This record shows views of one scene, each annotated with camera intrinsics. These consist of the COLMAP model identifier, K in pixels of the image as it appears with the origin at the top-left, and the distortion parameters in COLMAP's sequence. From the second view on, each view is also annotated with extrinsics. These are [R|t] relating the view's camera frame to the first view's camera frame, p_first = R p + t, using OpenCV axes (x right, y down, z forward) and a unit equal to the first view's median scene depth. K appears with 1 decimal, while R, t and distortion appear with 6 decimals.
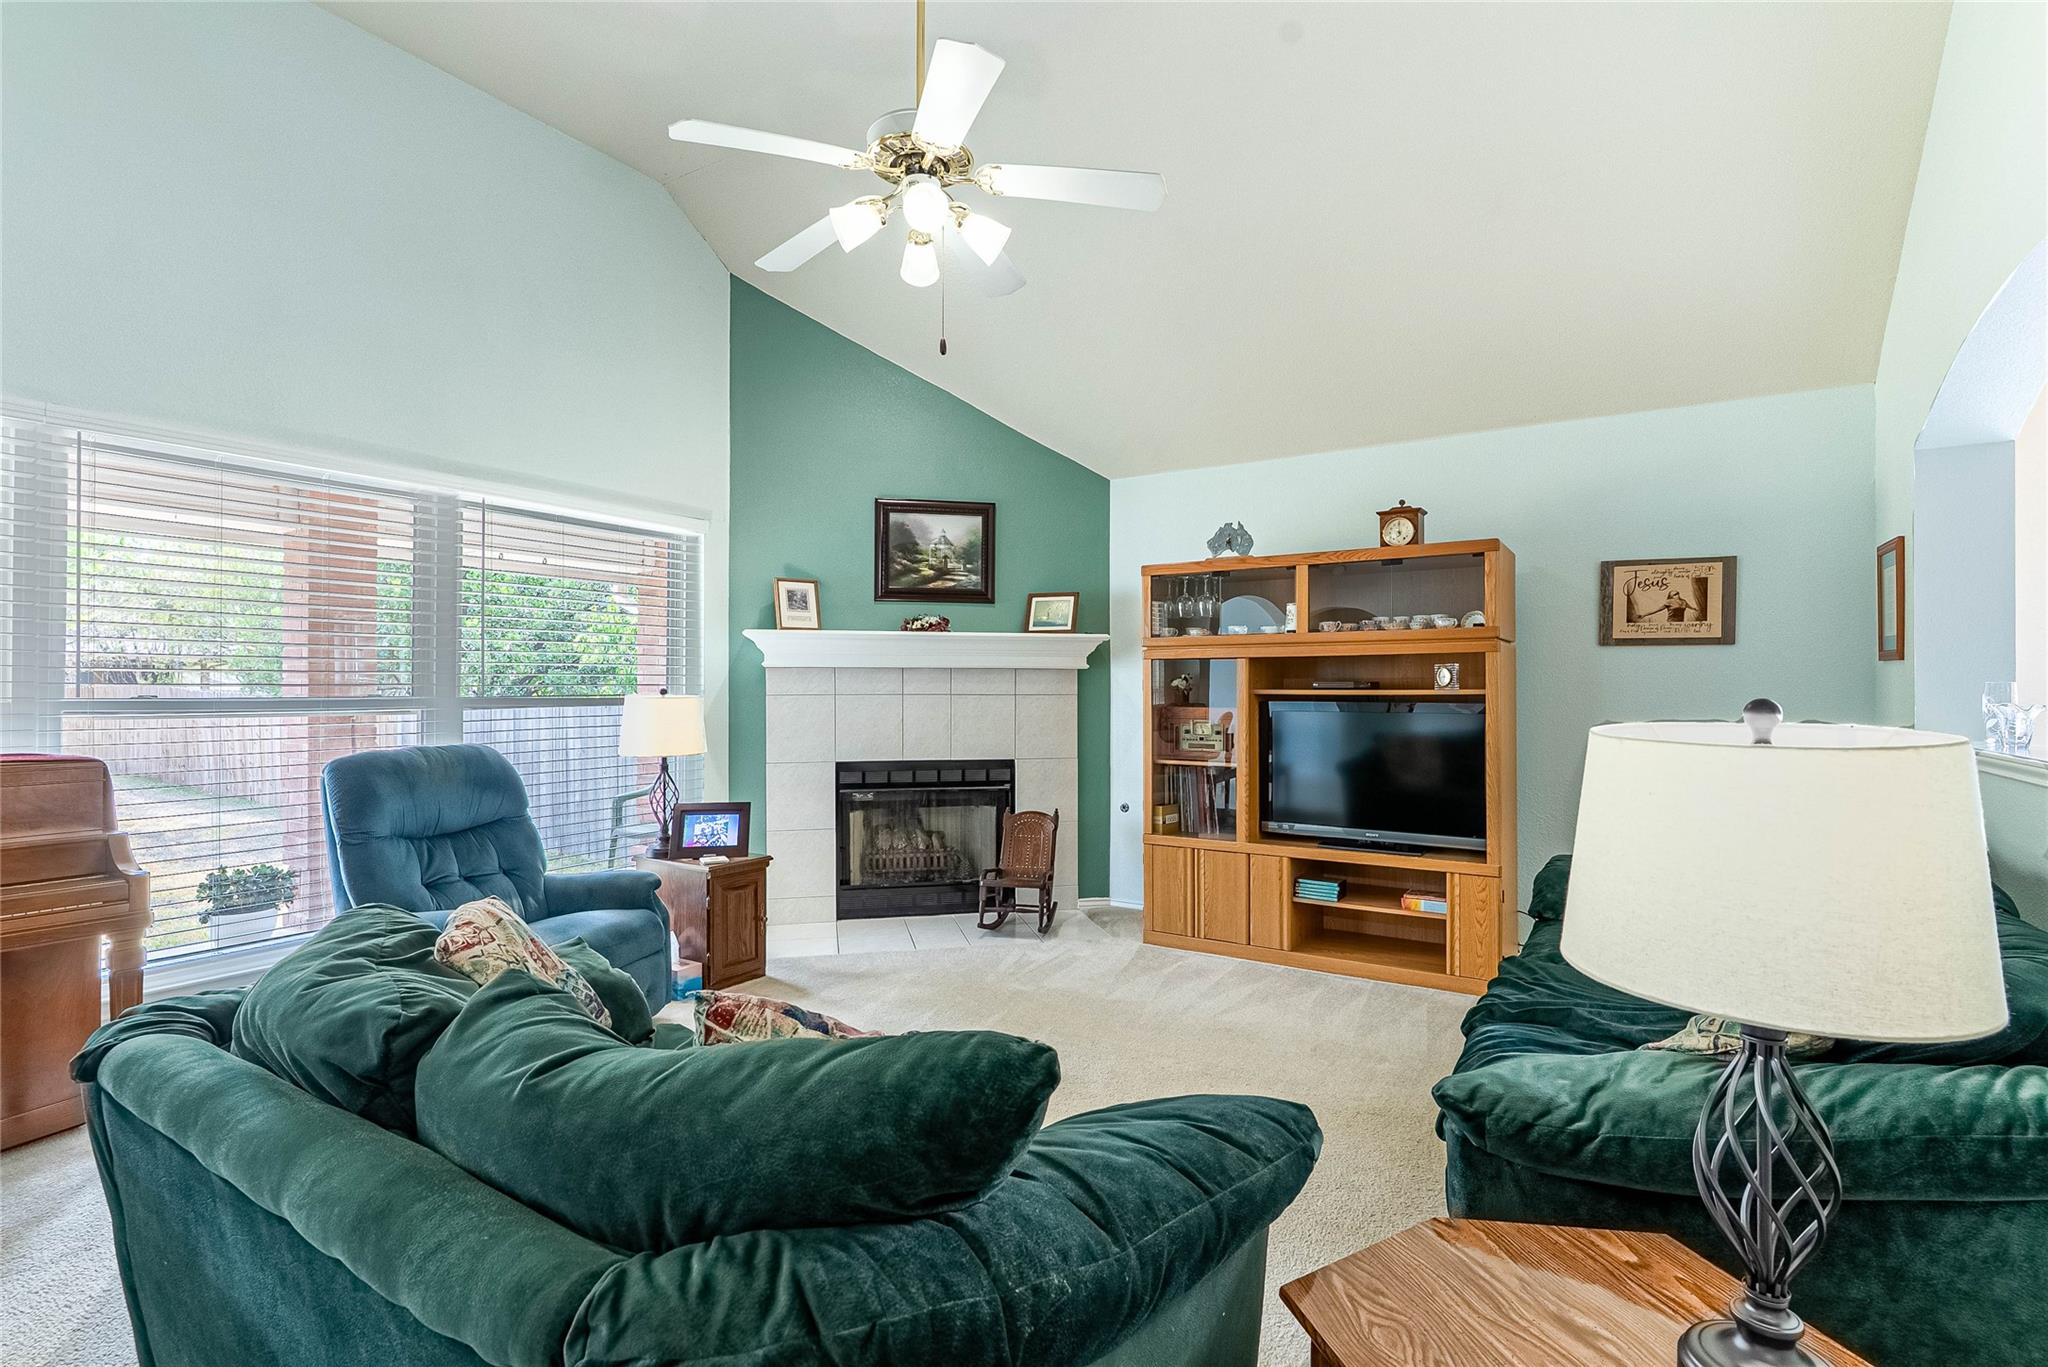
lens RADIAL K [[982.9, 0, 1024.0], [0, 982.9, 683.5], [0, 0, 1]] dist [-0.000206, 0.000100]
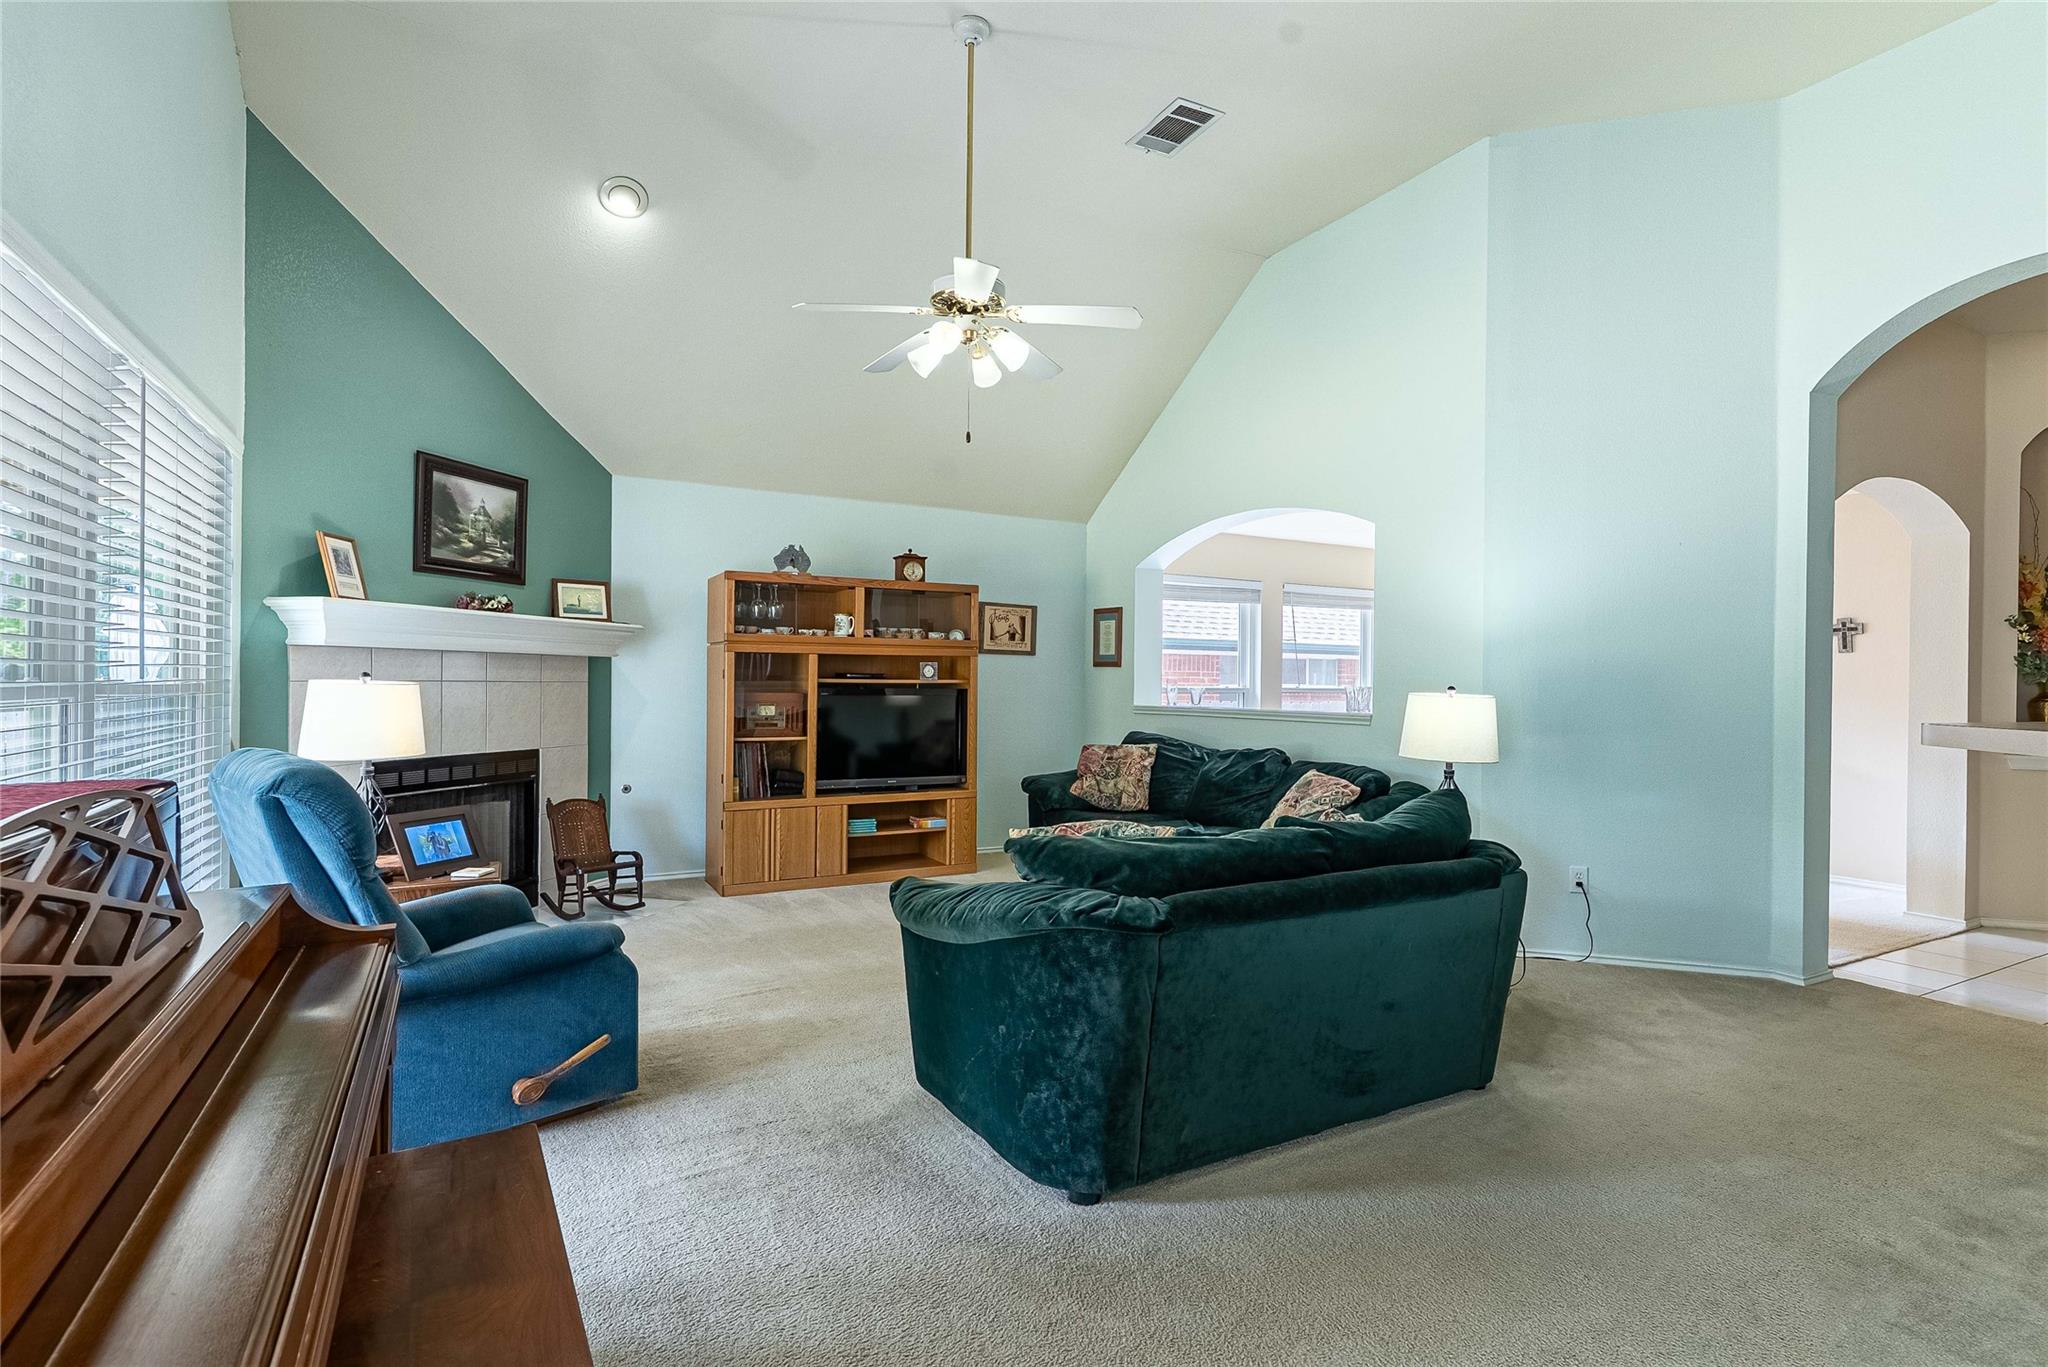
lens RADIAL K [[982.9, 0, 1024.0], [0, 982.9, 683.5], [0, 0, 1]] dist [-0.000206, 0.000100]
pose [[0.464303, 0.001083, 0.885676, -0.753733], [-0.013526, 0.999891, 0.005868, 0.001168], [-0.885573, -0.014704, 0.464267, 0.156904]]
